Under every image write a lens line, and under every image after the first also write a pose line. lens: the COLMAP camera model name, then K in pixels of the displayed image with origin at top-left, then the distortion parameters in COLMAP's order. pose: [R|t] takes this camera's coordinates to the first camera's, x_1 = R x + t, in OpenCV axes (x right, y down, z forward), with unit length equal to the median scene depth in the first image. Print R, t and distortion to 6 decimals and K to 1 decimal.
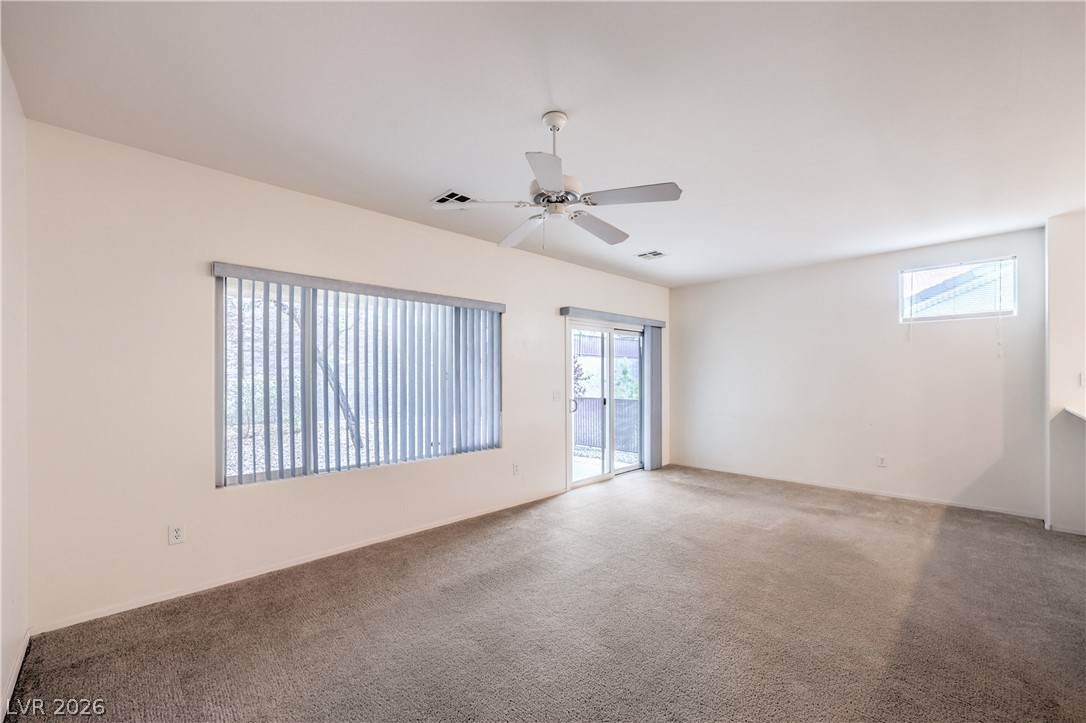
lens RADIAL K [[449.1, 0, 541.5], [0, 449.1, 377.8], [0, 0, 1]] dist [0.000033, 0.000044]
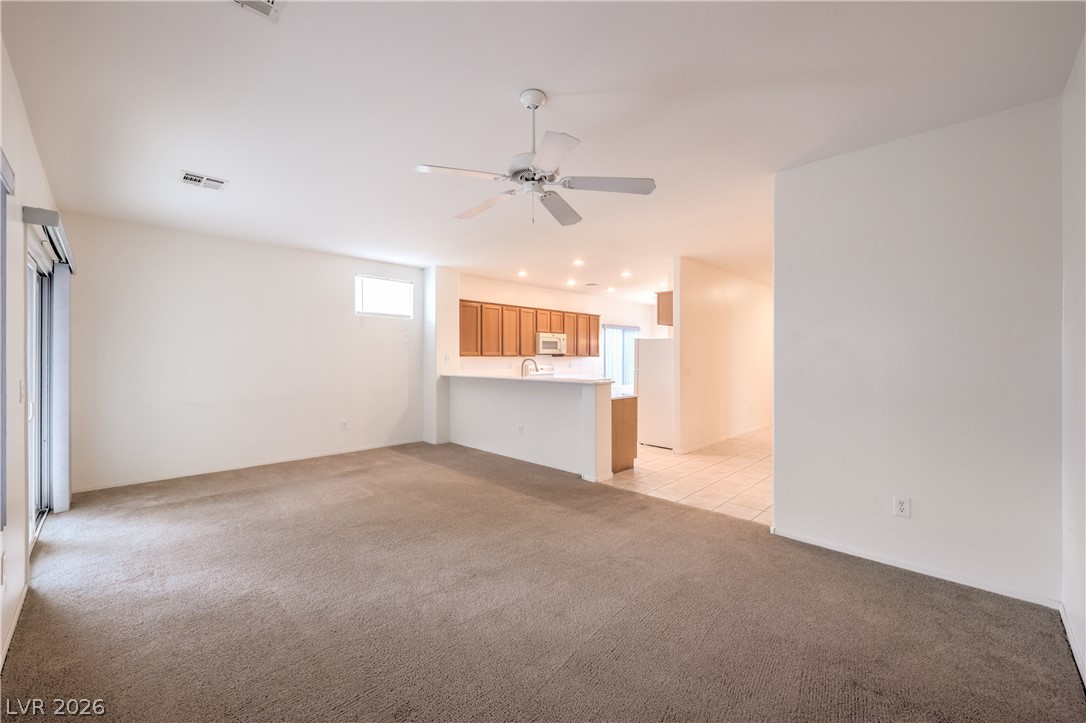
lens RADIAL K [[434.5, 0, 543.6], [0, 434.5, 360.6], [0, 0, 1]] dist [-0.001017, -0.000106]
pose [[-0.025851, 0.001520, 0.999665, -0.465768], [0.001464, 0.999998, -0.001482, 0.013402], [-0.999665, 0.001426, -0.025853, 0.513516]]
